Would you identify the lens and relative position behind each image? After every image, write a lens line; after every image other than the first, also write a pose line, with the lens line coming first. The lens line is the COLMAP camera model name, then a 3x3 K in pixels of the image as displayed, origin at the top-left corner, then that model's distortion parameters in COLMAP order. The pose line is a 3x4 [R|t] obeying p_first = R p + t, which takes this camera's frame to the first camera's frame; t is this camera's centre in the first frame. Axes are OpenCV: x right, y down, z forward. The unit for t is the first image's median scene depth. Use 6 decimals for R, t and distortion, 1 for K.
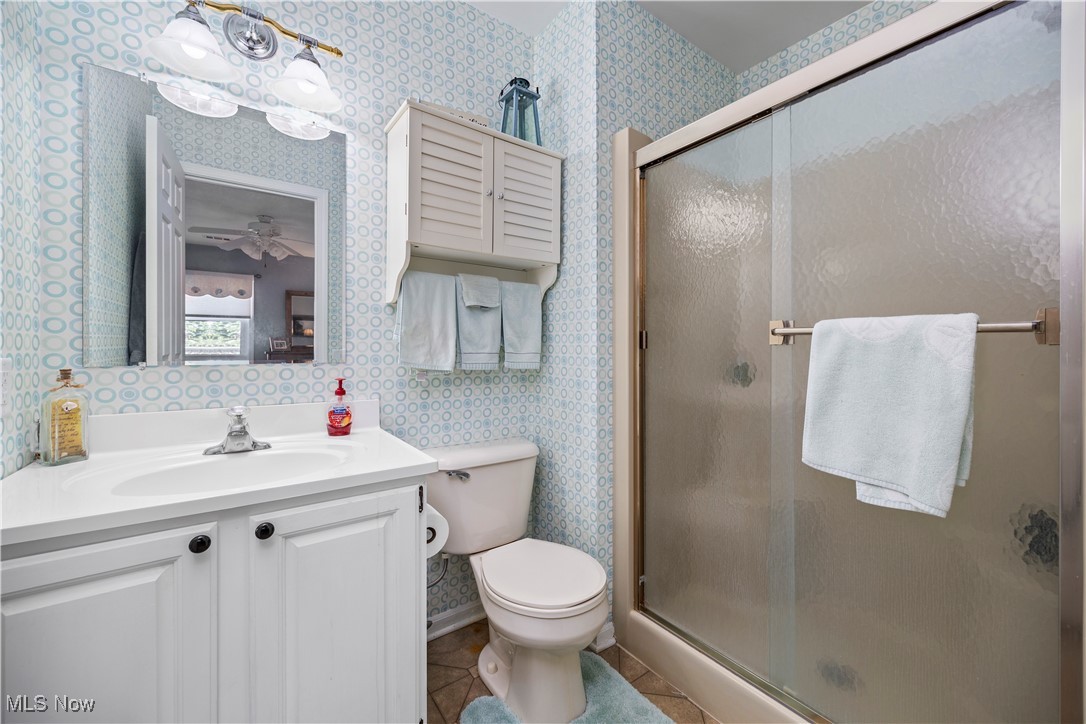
lens RADIAL K [[433.1, 0, 544.5], [0, 433.1, 356.1], [0, 0, 1]] dist [-0.001582, -0.000034]
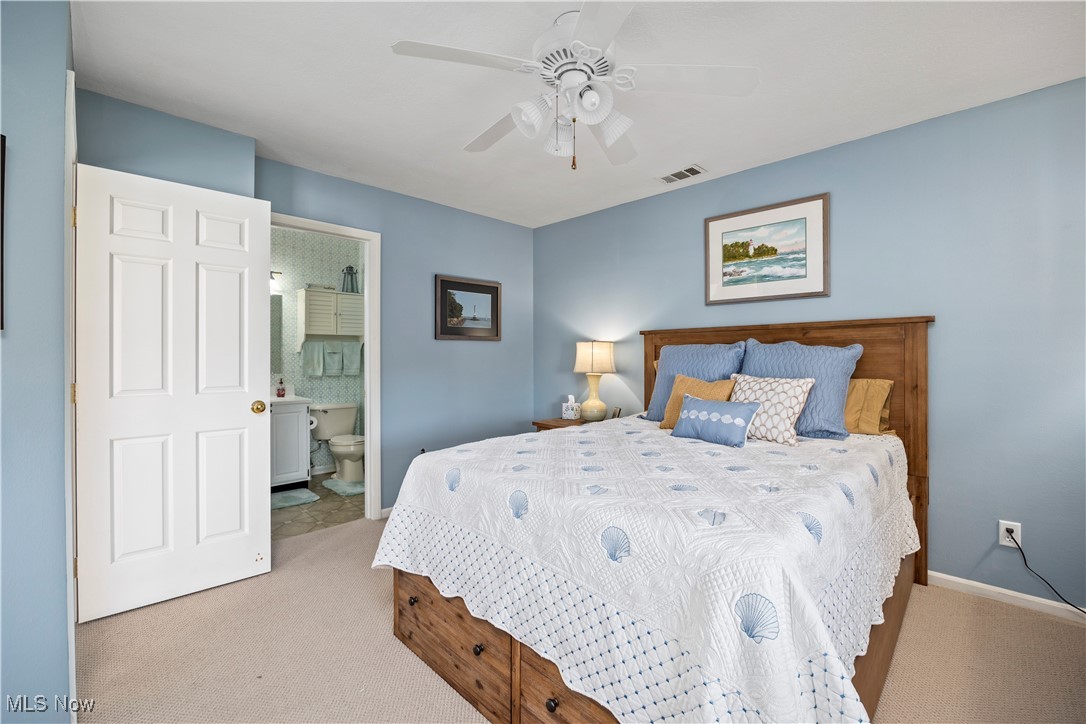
lens RADIAL K [[463.8, 0, 540.5], [0, 463.8, 360.9], [0, 0, 1]] dist [-0.000454, -0.000009]
pose [[0.990355, -0.001787, 0.138542, 0.787502], [0.001491, 0.999996, 0.002236, -0.067547], [-0.138545, -0.002008, 0.990354, -2.212767]]
